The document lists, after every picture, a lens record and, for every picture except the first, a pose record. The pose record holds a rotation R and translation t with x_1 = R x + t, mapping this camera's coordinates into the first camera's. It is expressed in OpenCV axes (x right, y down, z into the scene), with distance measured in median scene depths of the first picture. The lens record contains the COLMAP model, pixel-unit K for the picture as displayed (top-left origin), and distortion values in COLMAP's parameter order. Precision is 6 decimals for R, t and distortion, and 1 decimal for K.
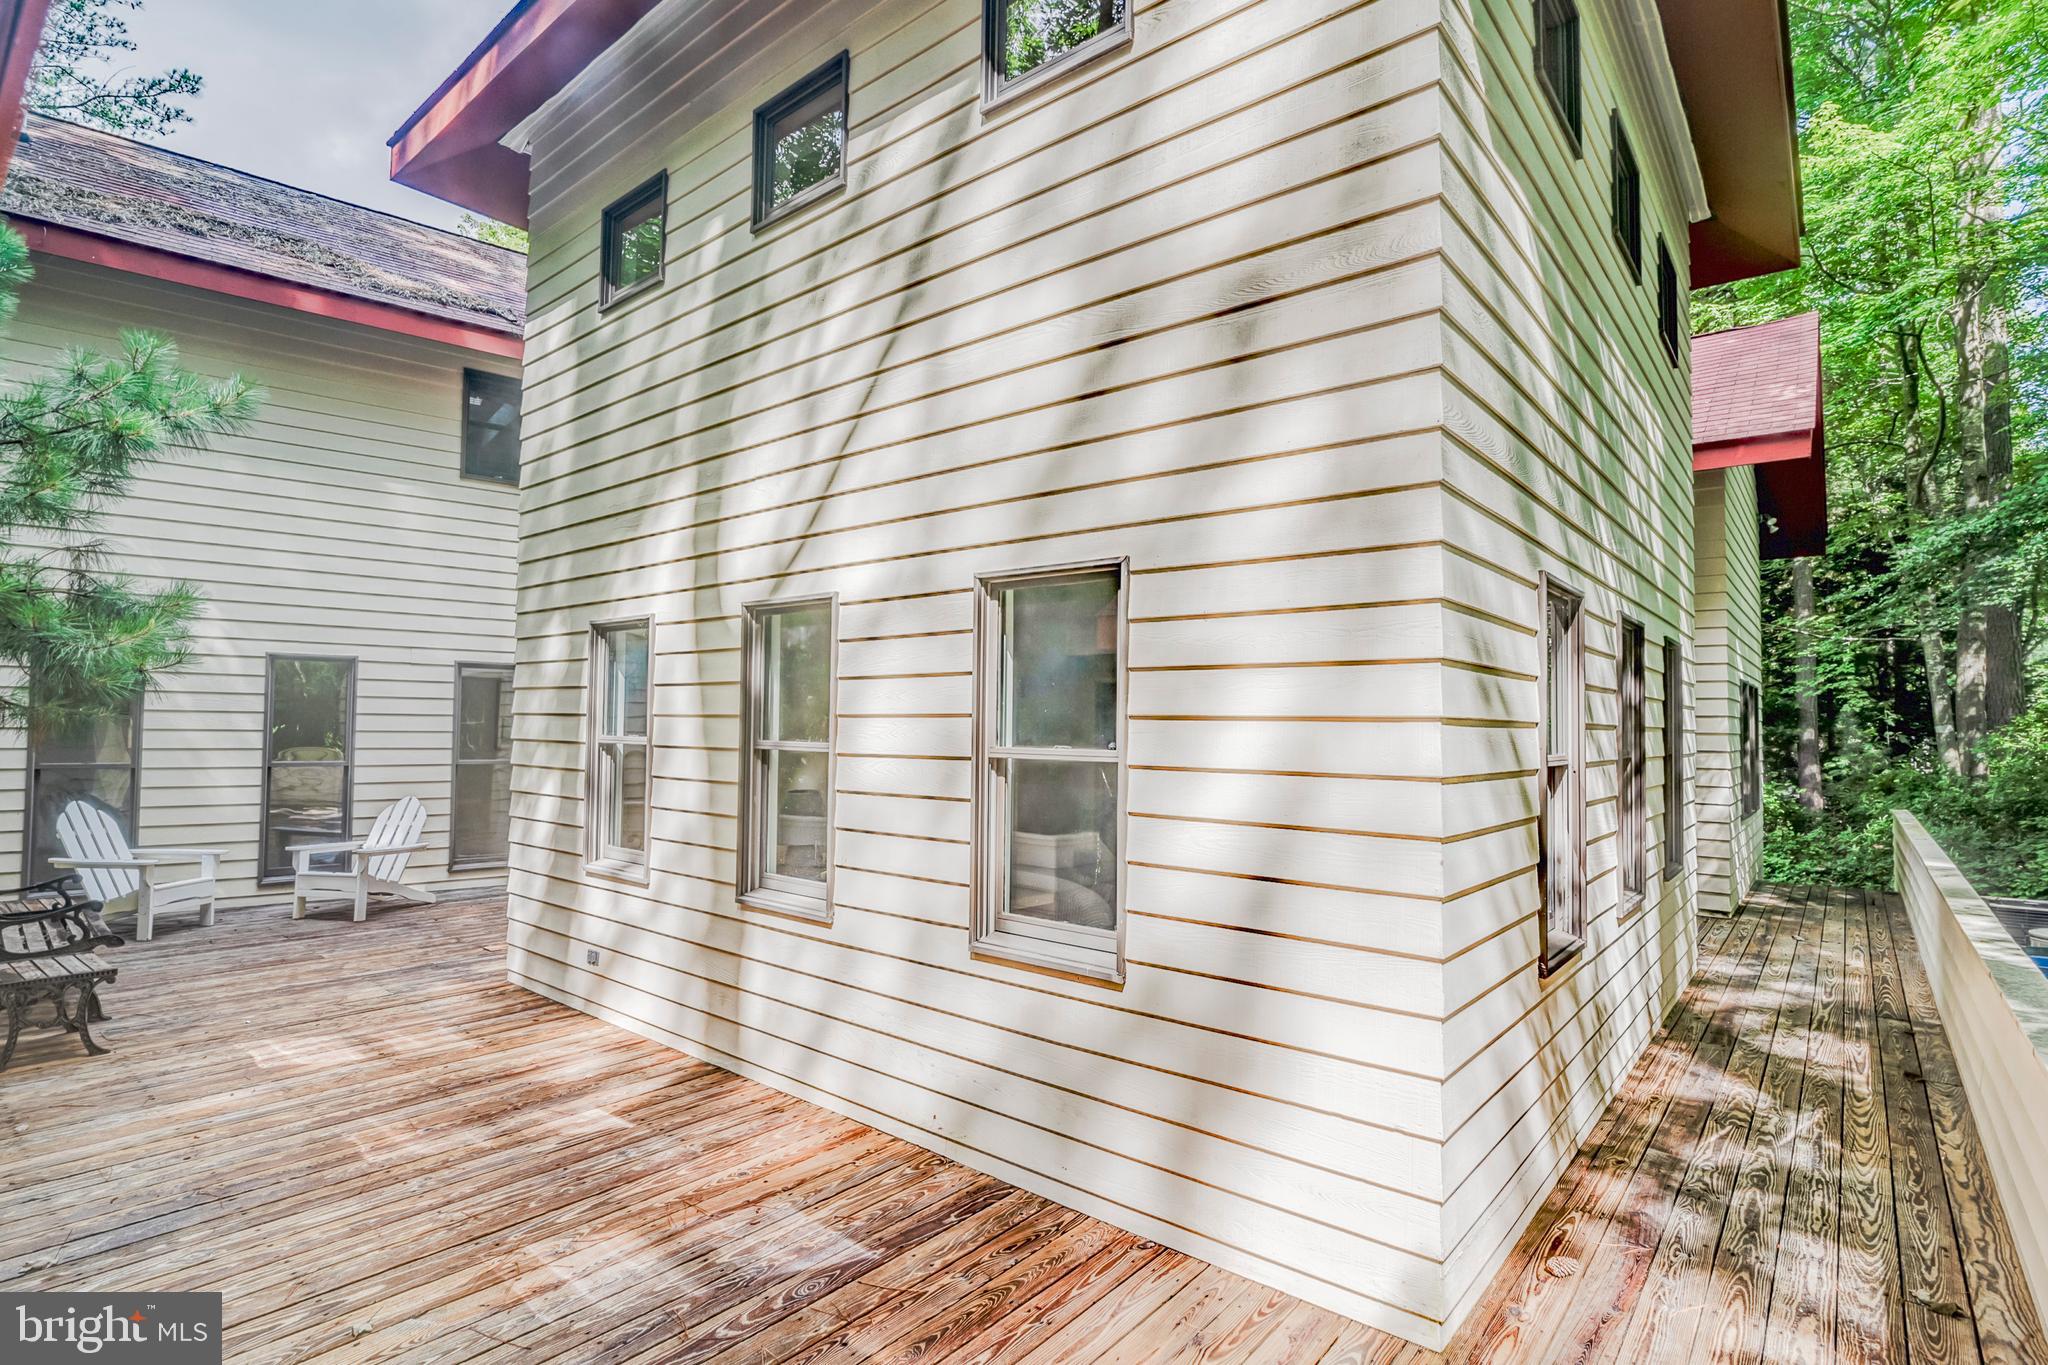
lens RADIAL K [[994.9, 0, 1009.7], [0, 994.9, 693.8], [0, 0, 1]] dist [-0.003382, 0.000401]
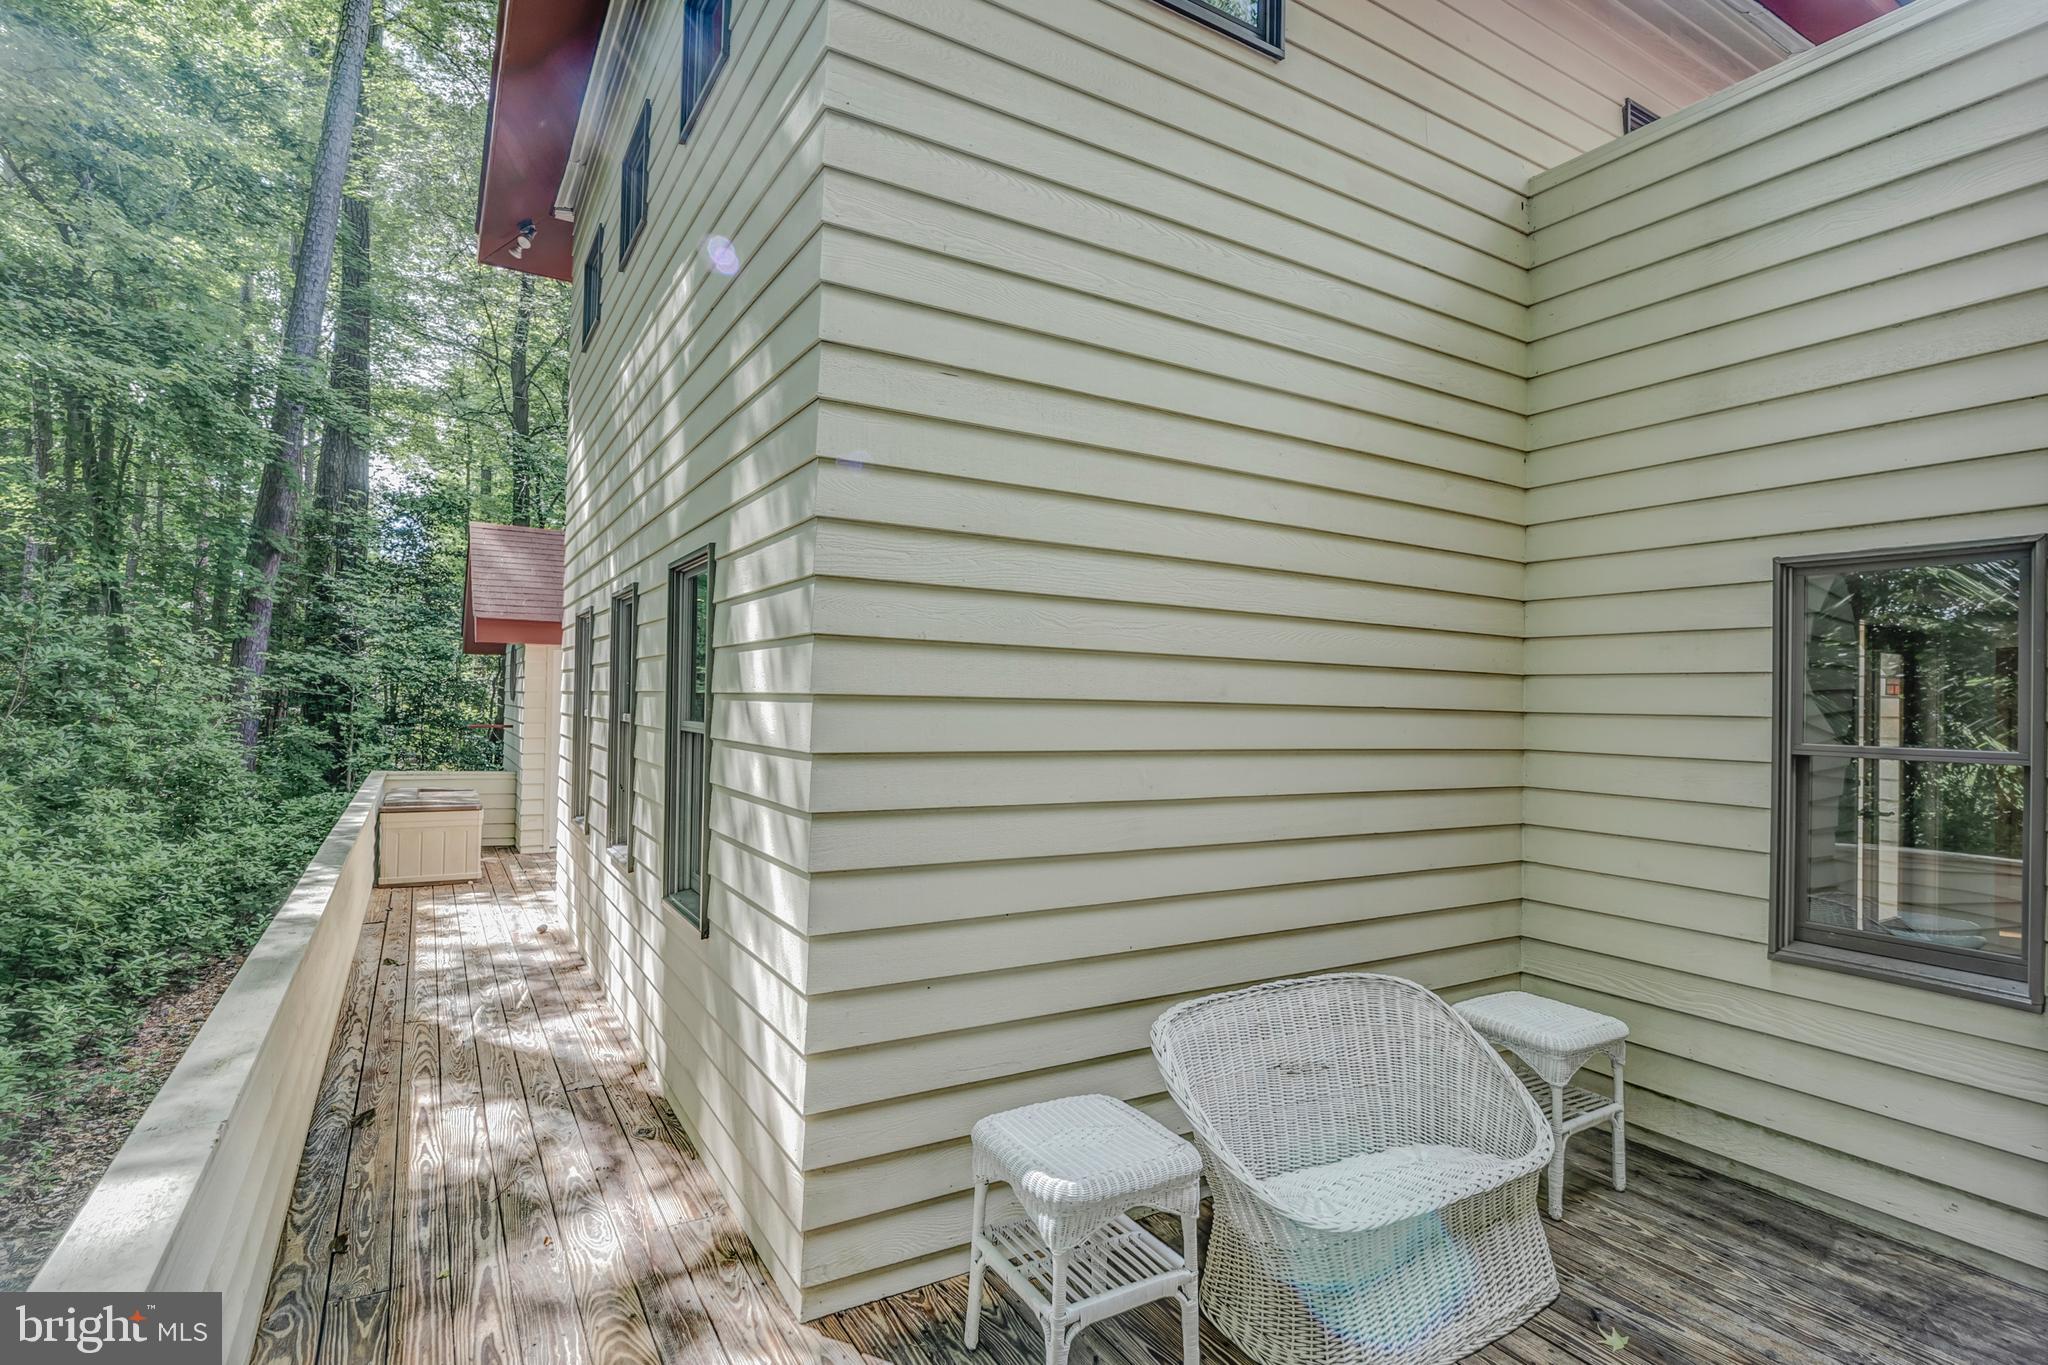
lens RADIAL K [[999.0, 0, 1024.0], [0, 999.0, 682.5], [0, 0, 1]] dist [-0.001248, -0.000300]
pose [[-0.320974, -0.047170, -0.945913, 0.475178], [0.005171, 0.998657, -0.051554, 0.024929], [0.947074, -0.021438, -0.320299, 0.553780]]
